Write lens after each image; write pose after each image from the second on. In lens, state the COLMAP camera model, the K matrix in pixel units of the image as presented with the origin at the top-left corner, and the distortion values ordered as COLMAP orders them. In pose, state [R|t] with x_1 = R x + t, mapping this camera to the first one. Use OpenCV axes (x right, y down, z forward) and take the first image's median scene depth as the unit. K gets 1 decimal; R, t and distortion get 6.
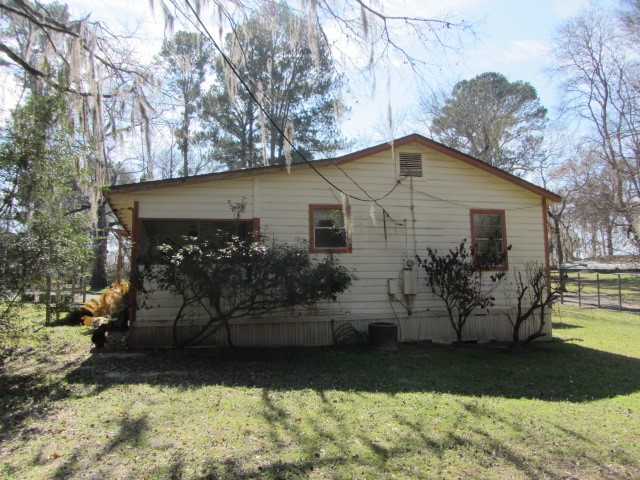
lens RADIAL K [[543.6, 0, 317.2], [0, 543.6, 238.4], [0, 0, 1]] dist [-0.009807, 0.001188]
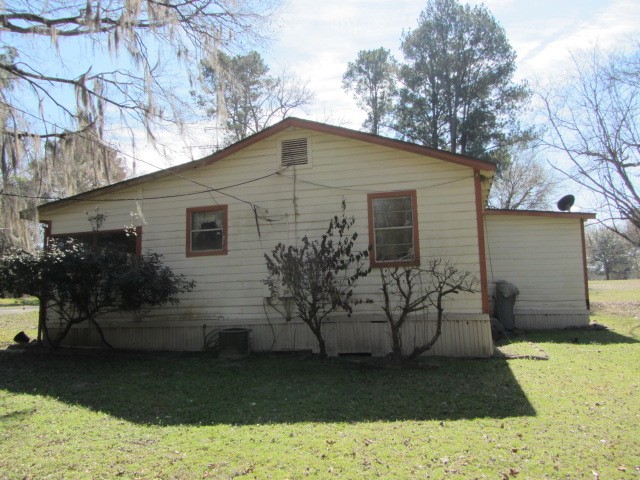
lens RADIAL K [[543.6, 0, 317.2], [0, 543.6, 238.4], [0, 0, 1]] dist [-0.009807, 0.001188]
pose [[0.854117, -0.072540, -0.514998, 0.661903], [0.060404, 0.997360, -0.040304, 0.044397], [0.516562, 0.003316, 0.856243, 0.258462]]
